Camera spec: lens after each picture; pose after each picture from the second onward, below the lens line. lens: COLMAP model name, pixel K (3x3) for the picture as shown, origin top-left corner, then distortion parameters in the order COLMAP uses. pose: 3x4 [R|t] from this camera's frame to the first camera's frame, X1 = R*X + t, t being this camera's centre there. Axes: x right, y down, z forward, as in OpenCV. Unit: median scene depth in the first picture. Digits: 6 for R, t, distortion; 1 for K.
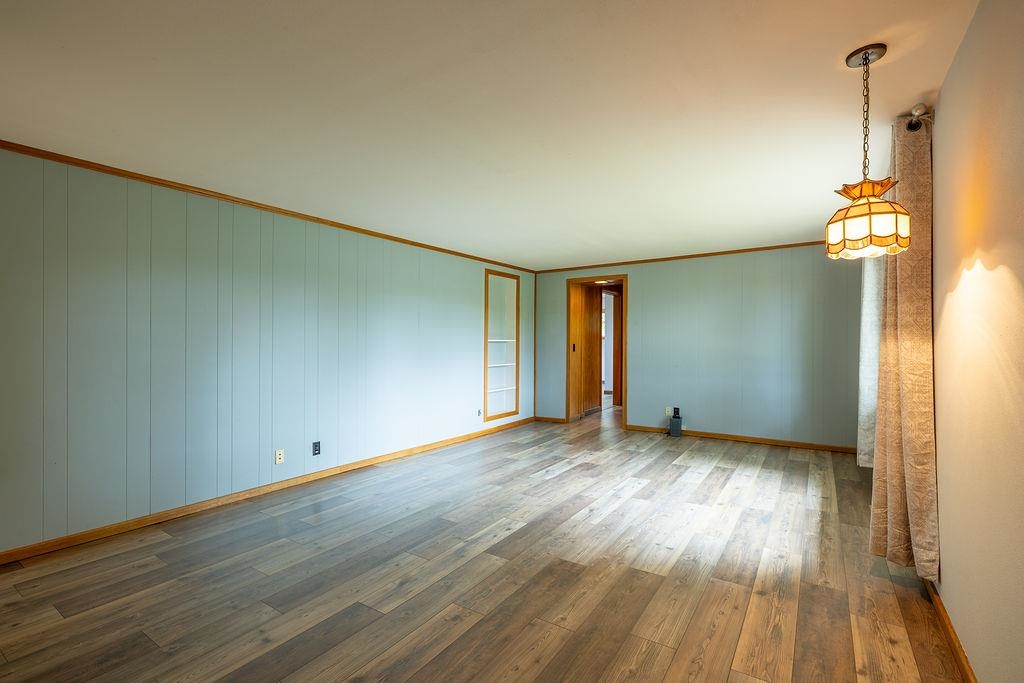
lens RADIAL K [[471.4, 0, 515.3], [0, 471.4, 346.7], [0, 0, 1]] dist [-0.006523, -0.000512]
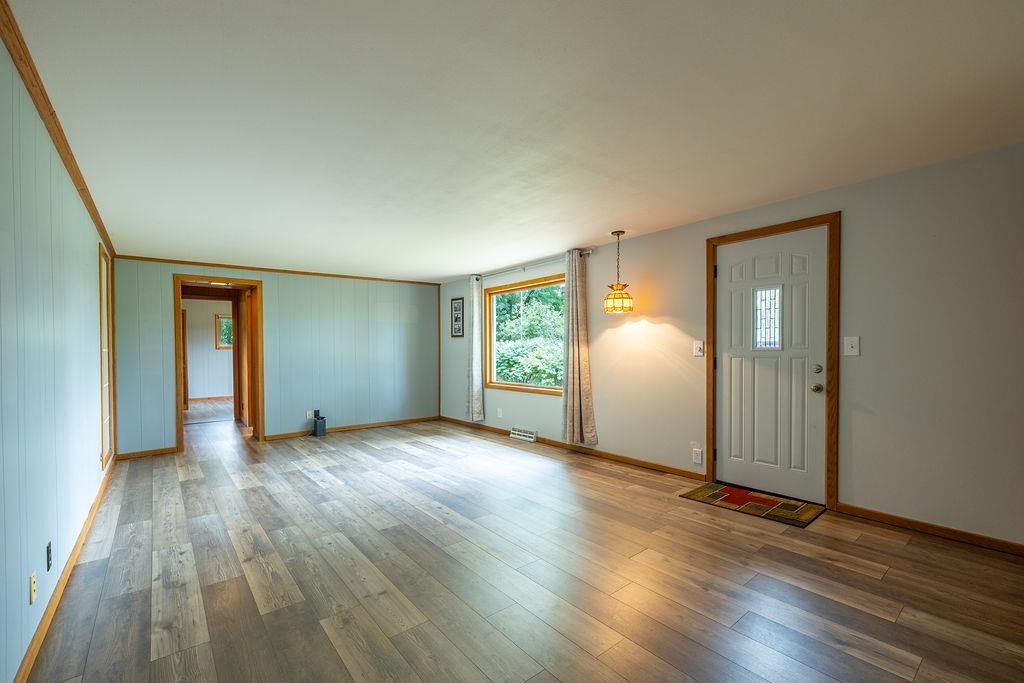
lens RADIAL K [[434.6, 0, 520.3], [0, 434.6, 361.0], [0, 0, 1]] dist [-0.006733, 0.000958]
pose [[0.285752, -0.025781, 0.957957, -0.909165], [0.018615, 0.999599, 0.021349, 0.002123], [-0.958123, 0.011732, 0.286117, 0.456393]]
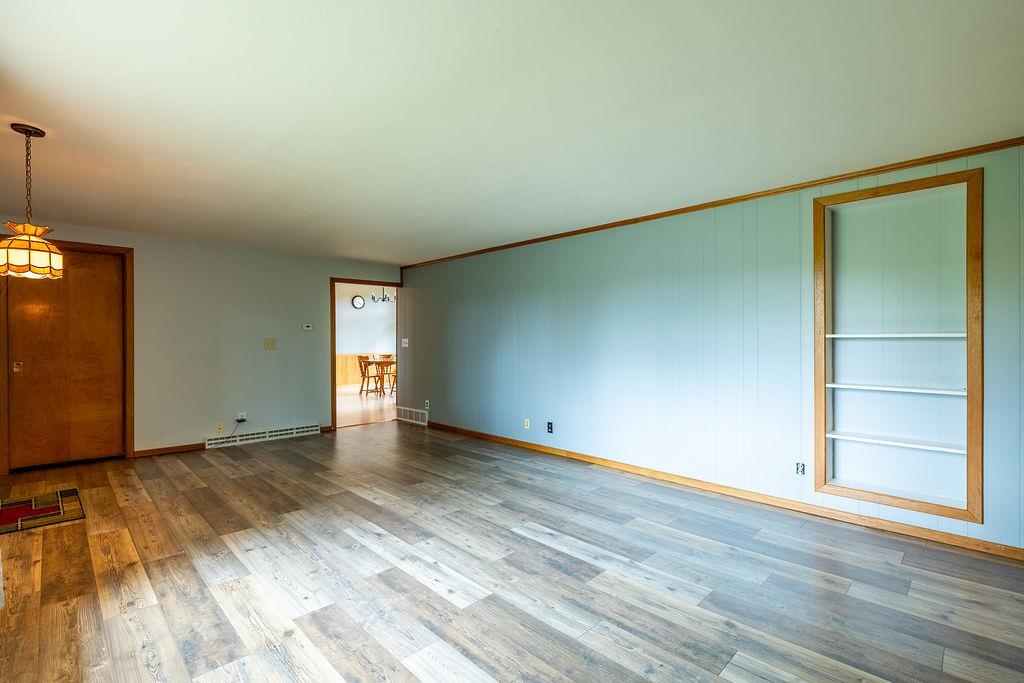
lens RADIAL K [[471.4, 0, 510.5], [0, 471.4, 341.6], [0, 0, 1]] dist [-0.006523, -0.000512]
pose [[-0.218391, 0.004464, -0.975851, 0.973531], [-0.009231, 0.999935, 0.006640, -0.013329], [0.975818, 0.010458, -0.218336, 1.458984]]
